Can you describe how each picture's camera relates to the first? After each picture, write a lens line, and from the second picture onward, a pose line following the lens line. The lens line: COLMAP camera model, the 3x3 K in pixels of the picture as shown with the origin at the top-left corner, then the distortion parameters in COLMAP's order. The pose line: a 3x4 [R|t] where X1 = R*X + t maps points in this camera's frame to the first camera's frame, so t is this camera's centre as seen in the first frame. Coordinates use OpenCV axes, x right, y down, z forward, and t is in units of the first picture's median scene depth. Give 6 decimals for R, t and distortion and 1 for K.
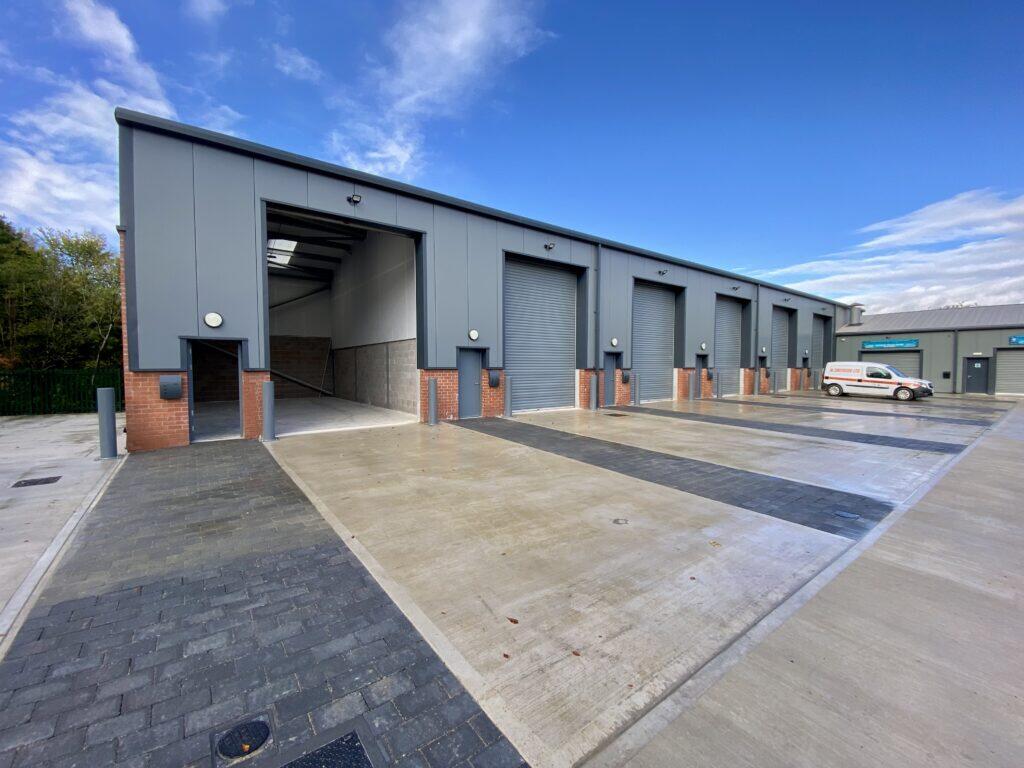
lens RADIAL K [[415.2, 0, 521.2], [0, 415.2, 392.7], [0, 0, 1]] dist [0.010272, -0.003056]
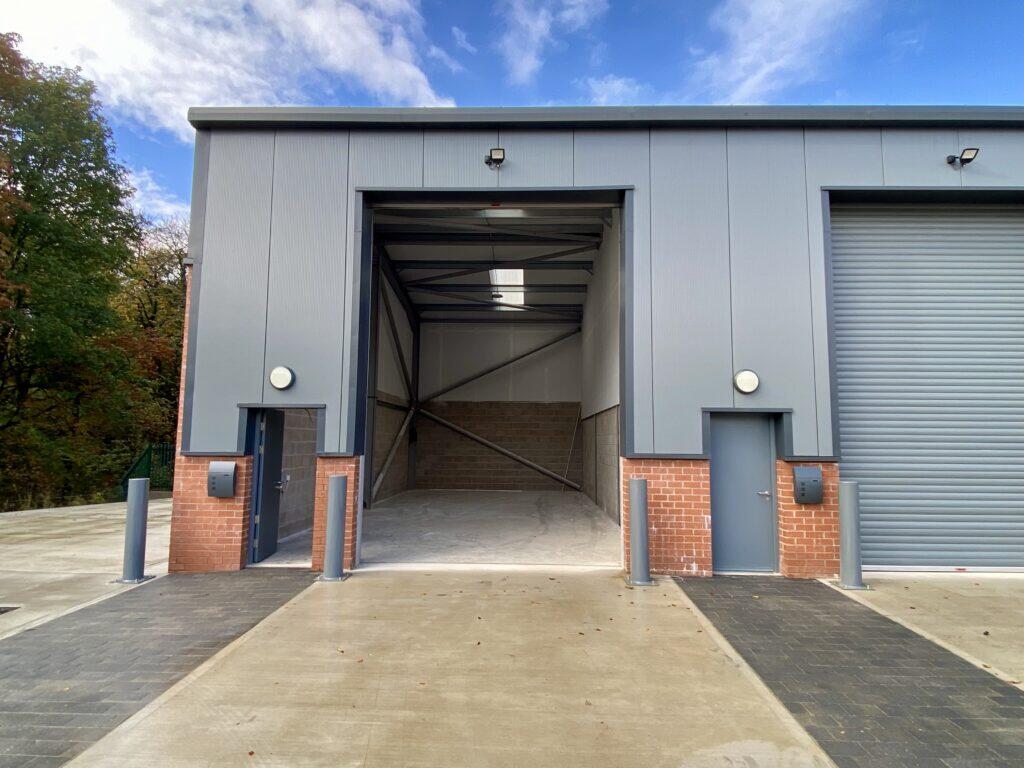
lens RADIAL K [[567.2, 0, 519.7], [0, 567.2, 380.1], [0, 0, 1]] dist [0.003647, 0.002982]
pose [[0.776543, -0.058673, -0.627327, 0.055866], [-0.049407, 0.986918, -0.153463, -0.026099], [0.628125, 0.150165, 0.763485, 0.276226]]
